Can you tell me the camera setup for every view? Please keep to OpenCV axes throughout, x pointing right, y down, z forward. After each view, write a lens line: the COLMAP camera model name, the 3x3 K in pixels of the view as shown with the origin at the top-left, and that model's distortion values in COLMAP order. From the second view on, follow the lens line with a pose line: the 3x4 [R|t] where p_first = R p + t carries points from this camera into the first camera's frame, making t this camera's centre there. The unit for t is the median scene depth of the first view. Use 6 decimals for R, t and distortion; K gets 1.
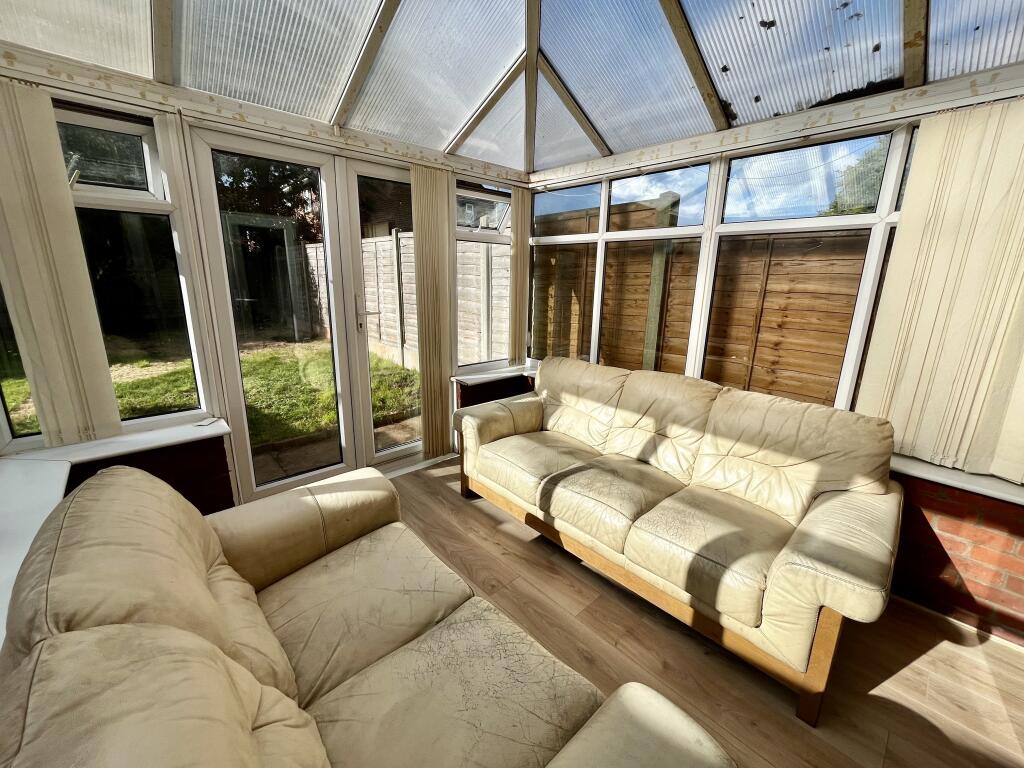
lens RADIAL K [[412.8, 0, 518.6], [0, 412.8, 377.1], [0, 0, 1]] dist [-0.002790, -0.000246]
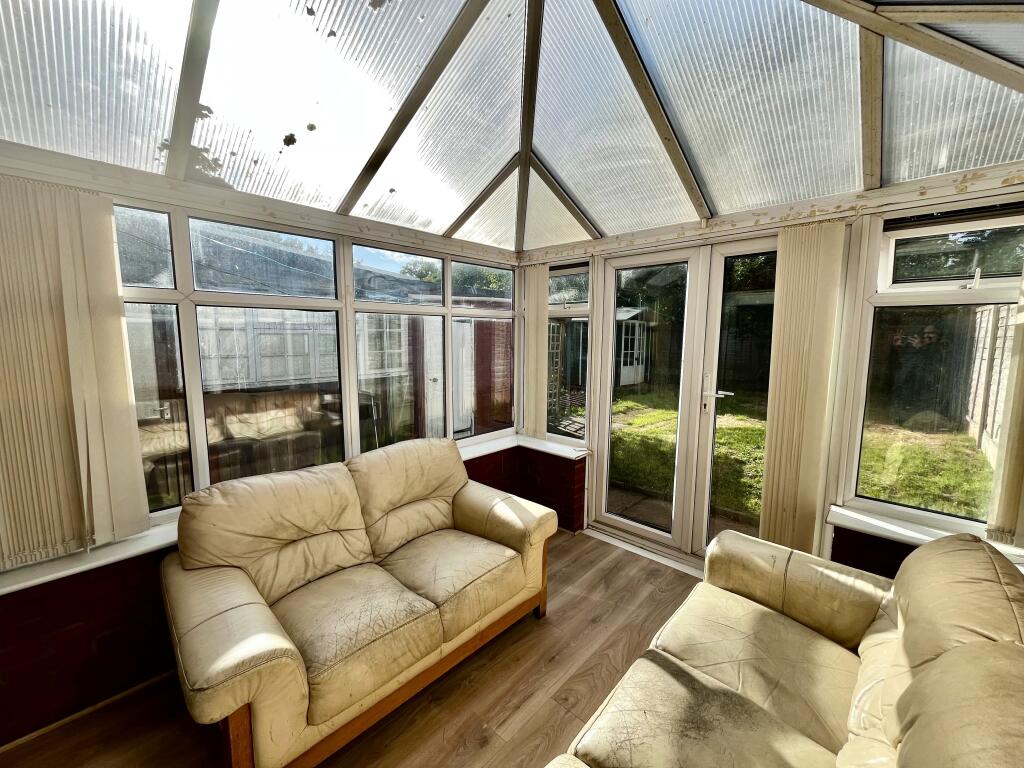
lens RADIAL K [[412.8, 0, 517.5], [0, 412.8, 380.5], [0, 0, 1]] dist [-0.002790, -0.000246]
pose [[0.070922, 0.090886, -0.993333, 0.787559], [-0.241944, 0.967670, 0.071264, -0.210584], [0.967695, 0.235277, 0.090619, 0.680047]]
